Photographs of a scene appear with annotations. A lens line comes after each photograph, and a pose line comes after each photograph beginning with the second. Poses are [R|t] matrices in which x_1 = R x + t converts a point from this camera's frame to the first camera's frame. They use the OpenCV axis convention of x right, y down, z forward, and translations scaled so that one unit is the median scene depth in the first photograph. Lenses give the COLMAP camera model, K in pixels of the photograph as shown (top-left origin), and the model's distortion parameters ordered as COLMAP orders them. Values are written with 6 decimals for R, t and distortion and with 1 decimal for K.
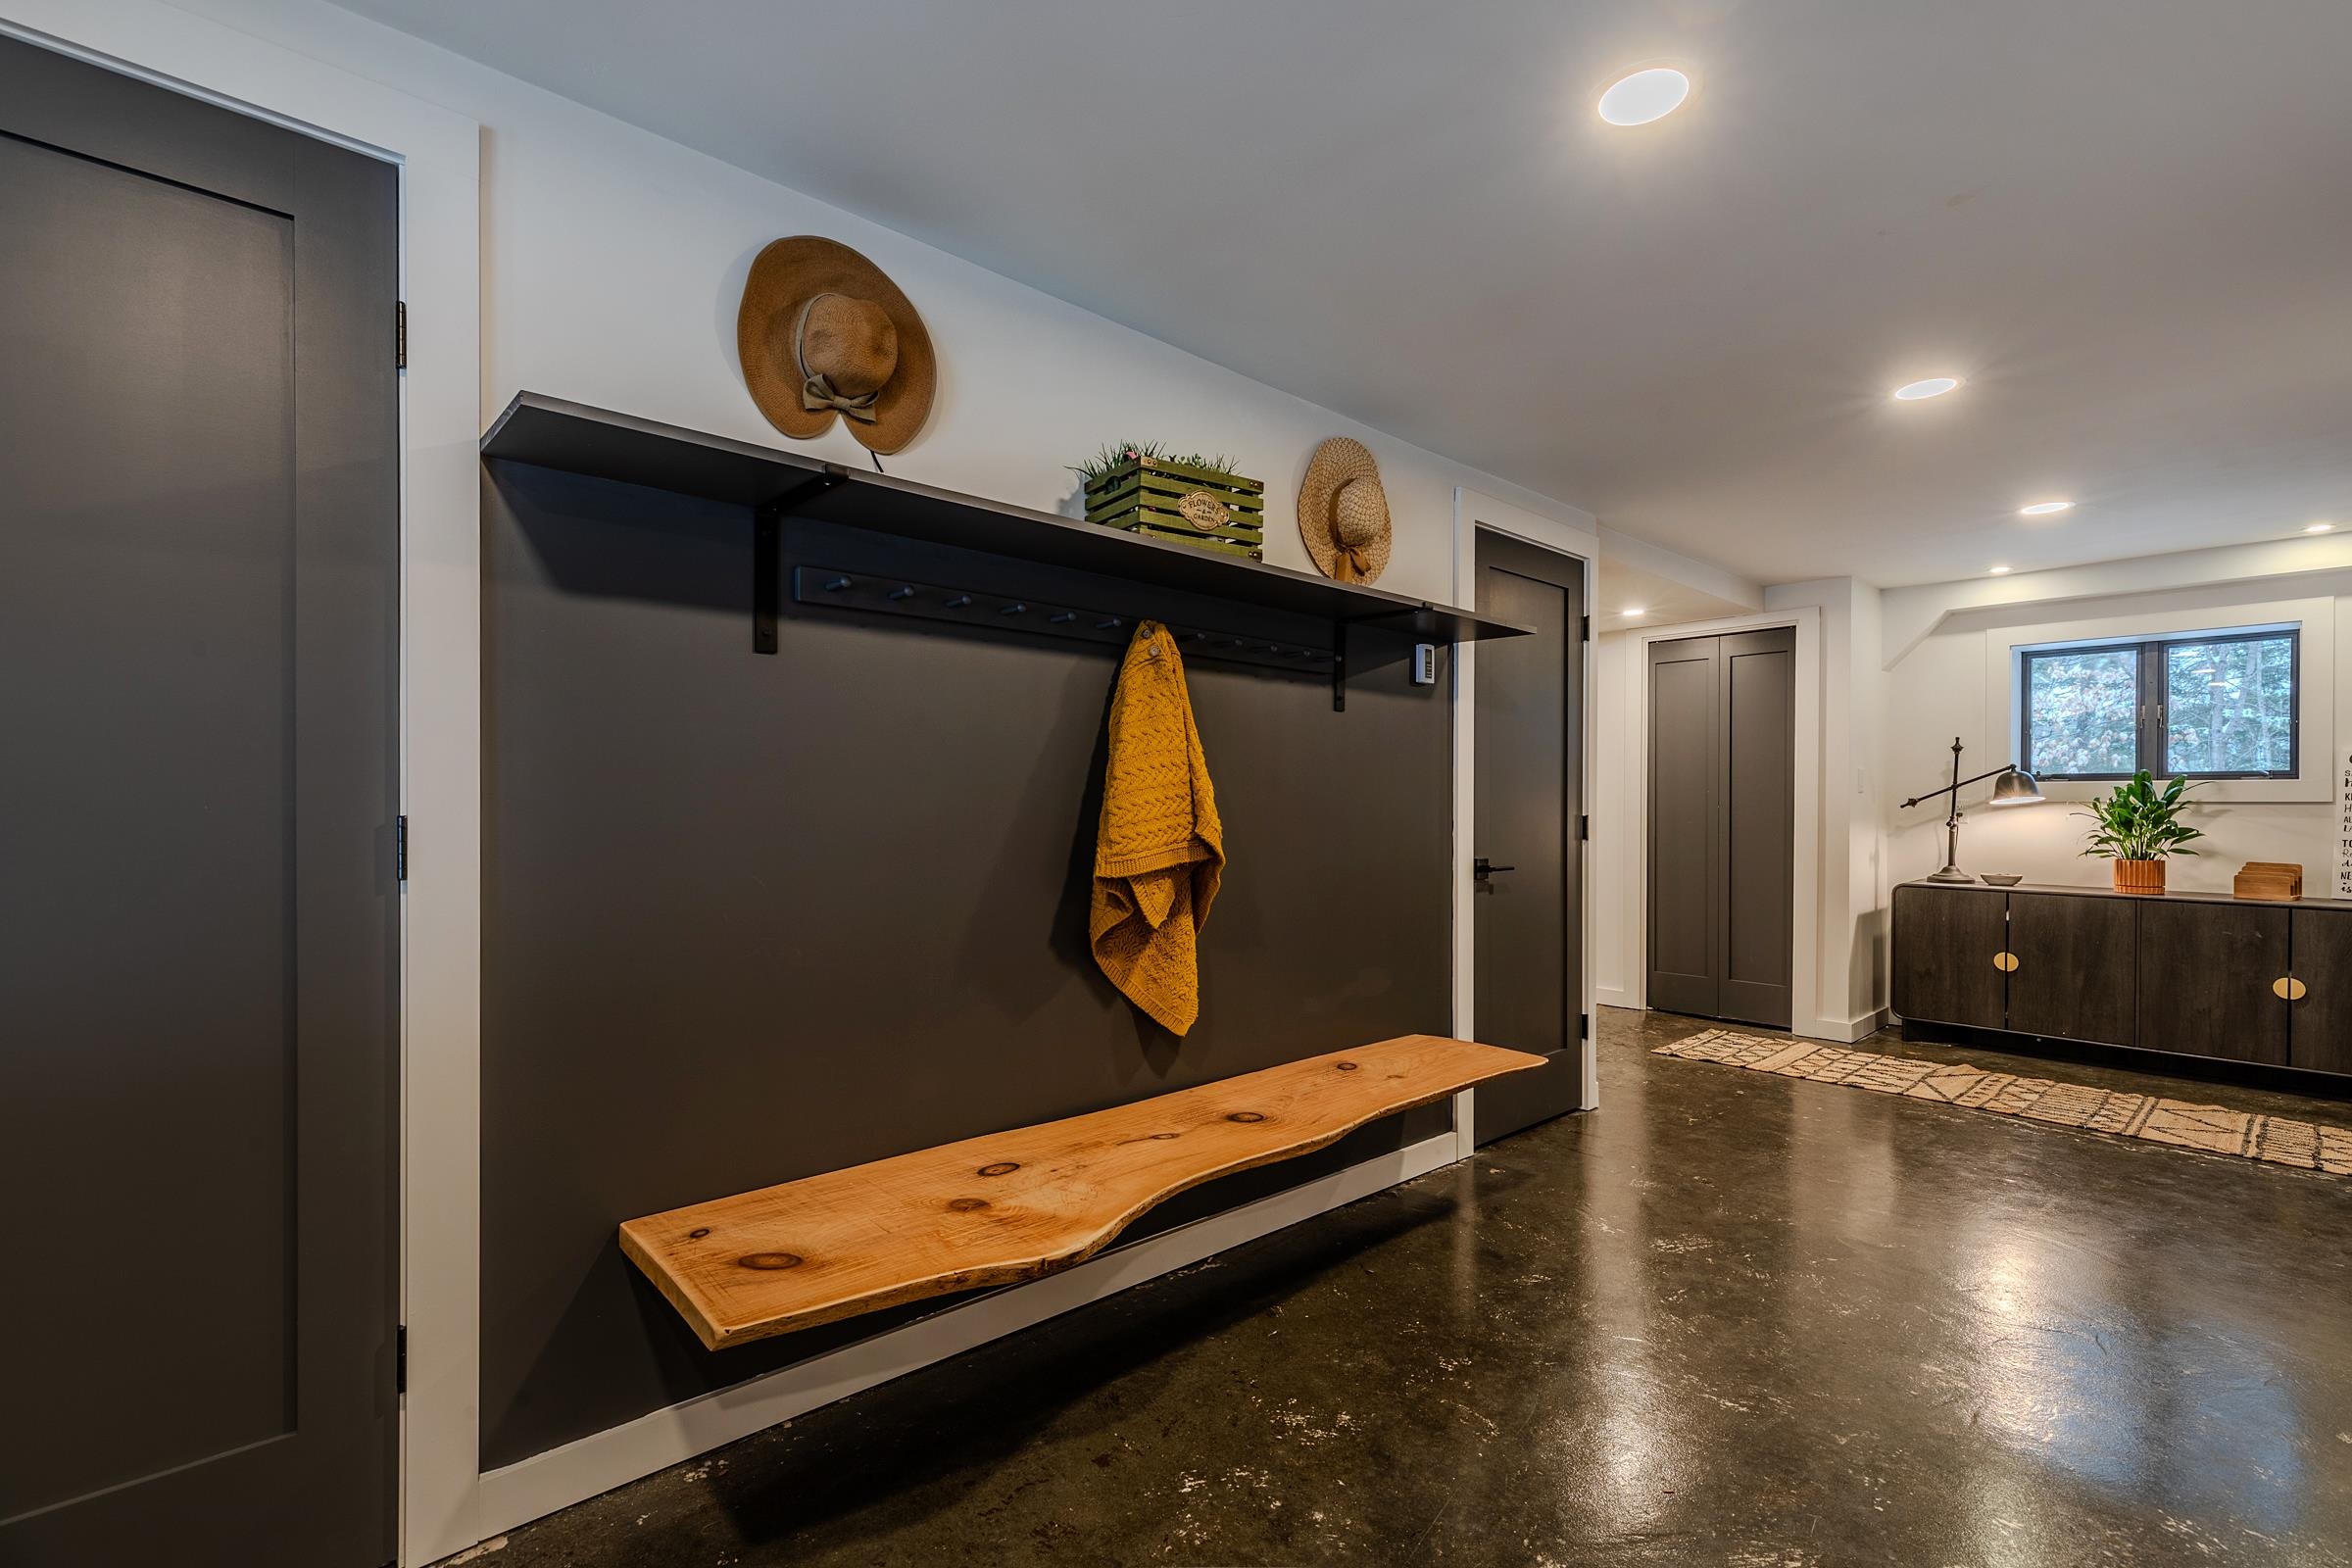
lens RADIAL K [[1066.2, 0, 1164.3], [0, 1066.2, 800.2], [0, 0, 1]] dist [0.006986, 0.000378]
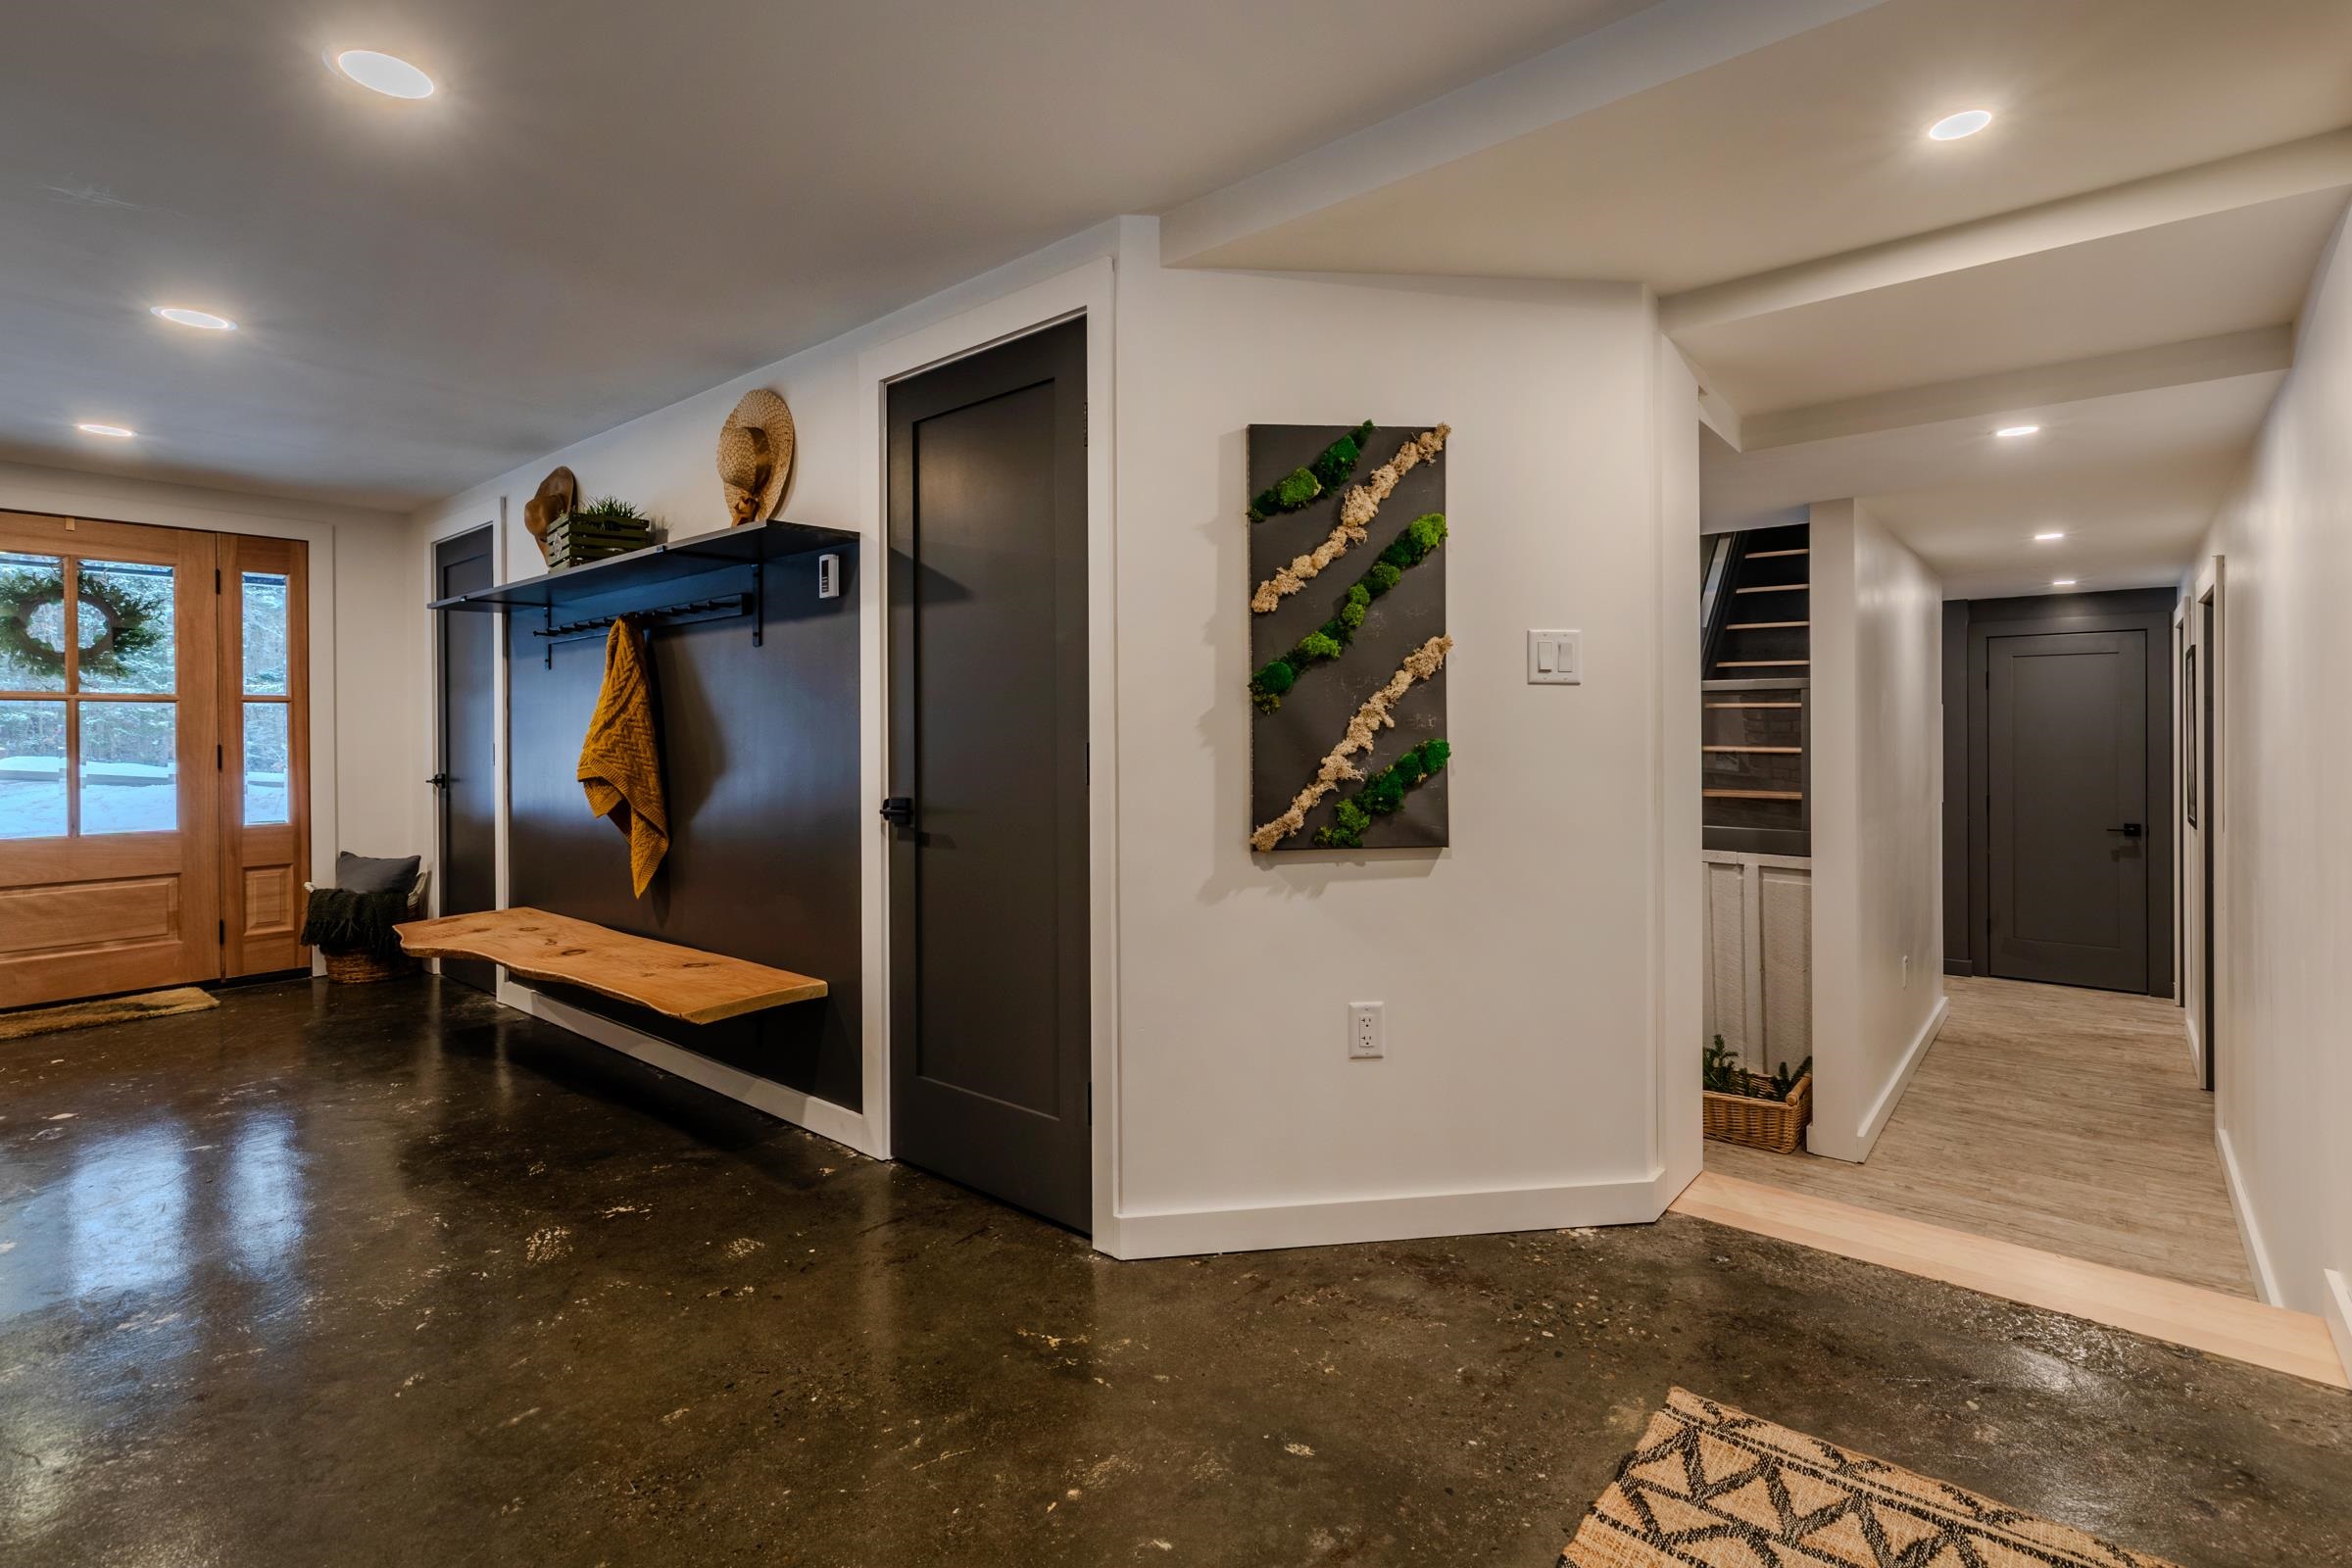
lens RADIAL K [[1066.2, 0, 1187.5], [0, 1066.2, 737.5], [0, 0, 1]] dist [0.006986, 0.000378]
pose [[0.153493, -0.006735, -0.988127, 1.159077], [0.010539, 0.999931, -0.005178, 0.016093], [0.988094, -0.009619, 0.153553, 1.132271]]
